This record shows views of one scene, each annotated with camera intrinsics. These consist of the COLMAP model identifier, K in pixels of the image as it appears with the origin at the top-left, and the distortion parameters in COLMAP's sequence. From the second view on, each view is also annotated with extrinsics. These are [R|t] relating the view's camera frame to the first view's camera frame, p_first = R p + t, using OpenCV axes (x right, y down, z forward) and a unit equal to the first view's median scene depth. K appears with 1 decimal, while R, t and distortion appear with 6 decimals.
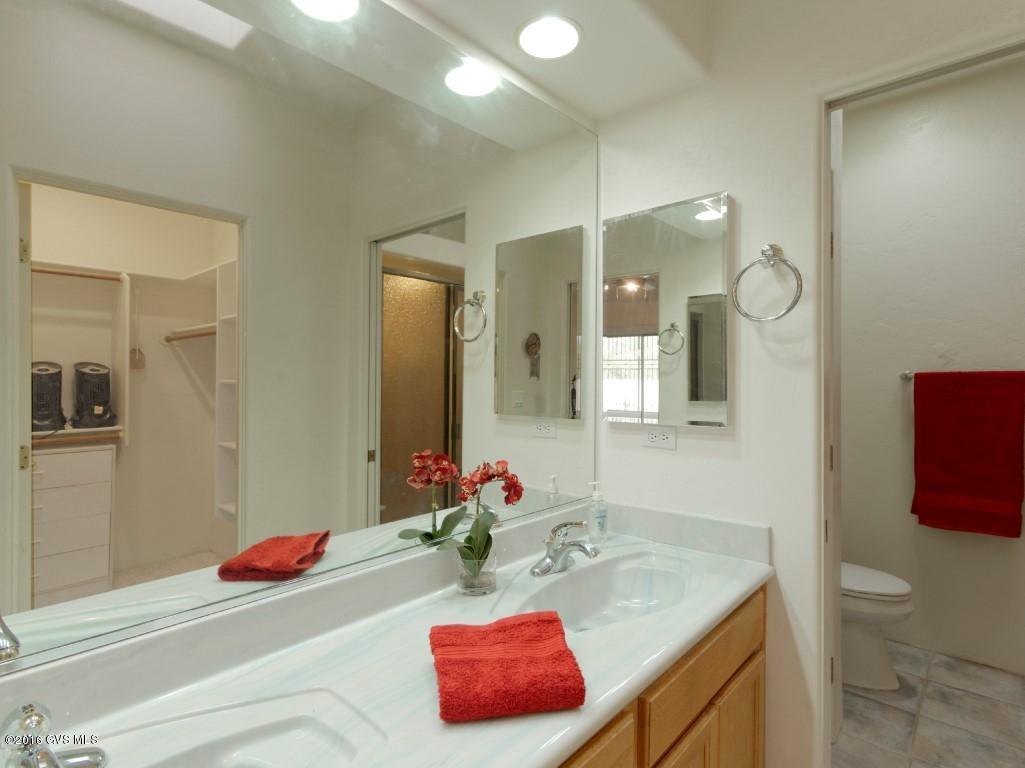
lens RADIAL K [[519.8, 0, 521.5], [0, 519.8, 381.0], [0, 0, 1]] dist [-0.001309, 0.000997]
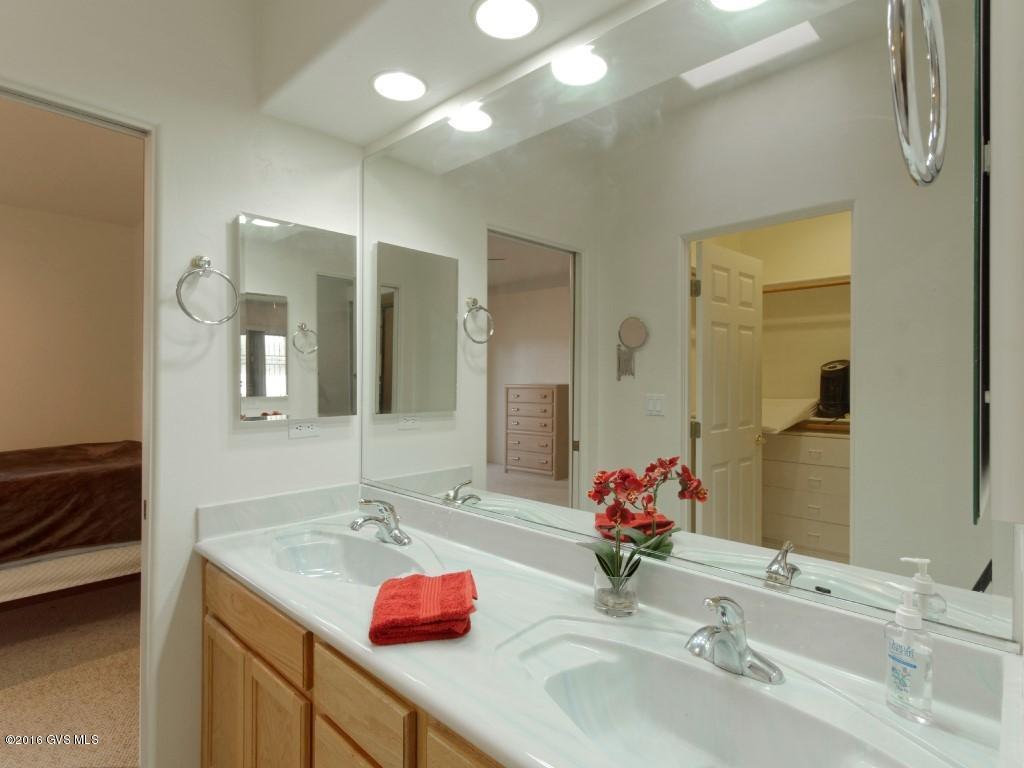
lens RADIAL K [[519.3, 0, 521.0], [0, 519.3, 378.6], [0, 0, 1]] dist [-0.001309, 0.000997]
pose [[0.003334, 0.005373, -0.999980, 0.741355], [0.001350, 0.999985, 0.005377, -0.005708], [0.999994, -0.001368, 0.003326, 0.753885]]
